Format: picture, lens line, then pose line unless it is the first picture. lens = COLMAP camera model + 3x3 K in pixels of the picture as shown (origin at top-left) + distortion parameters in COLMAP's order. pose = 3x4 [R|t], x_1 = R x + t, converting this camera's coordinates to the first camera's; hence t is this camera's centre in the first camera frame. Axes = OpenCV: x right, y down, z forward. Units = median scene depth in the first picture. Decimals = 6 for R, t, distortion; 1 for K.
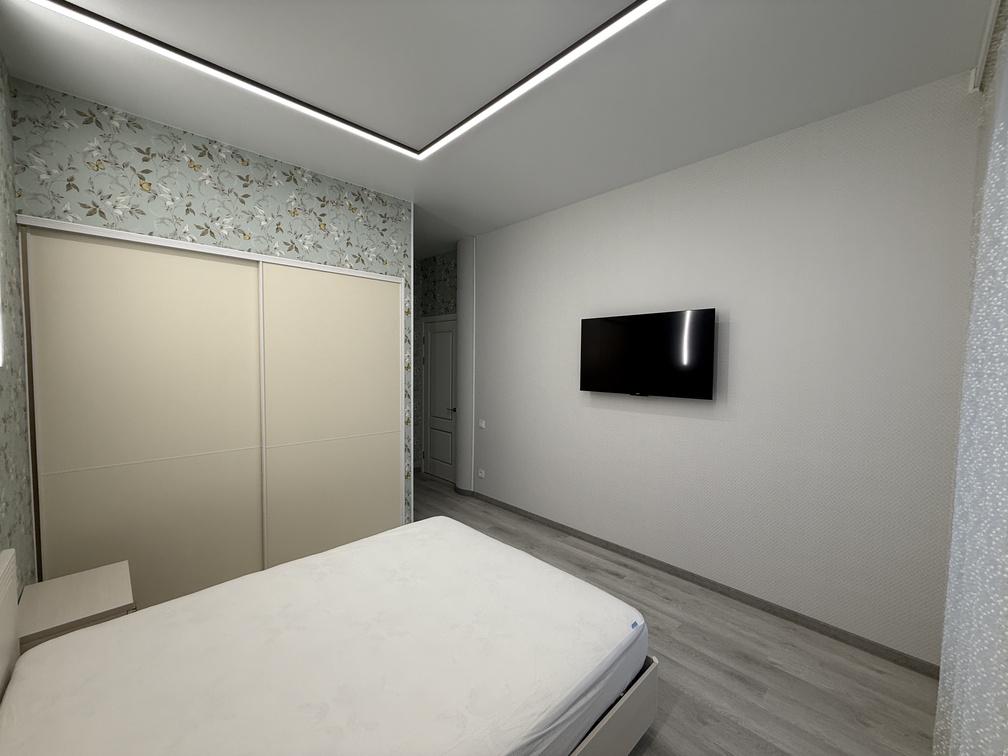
lens RADIAL K [[409.7, 0, 498.3], [0, 409.7, 377.9], [0, 0, 1]] dist [0.010397, -0.000588]
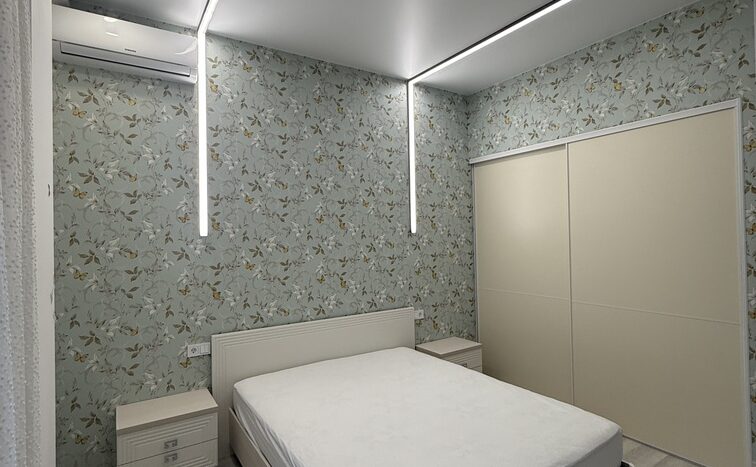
lens RADIAL K [[412.1, 0, 383.8], [0, 412.1, 231.0], [0, 0, 1]] dist [0.010260, 0.000977]
pose [[-0.181493, -0.015172, -0.983275, 0.670912], [-0.024690, 0.999636, -0.010867, -0.002784], [0.983082, 0.022305, -0.181802, 0.679685]]
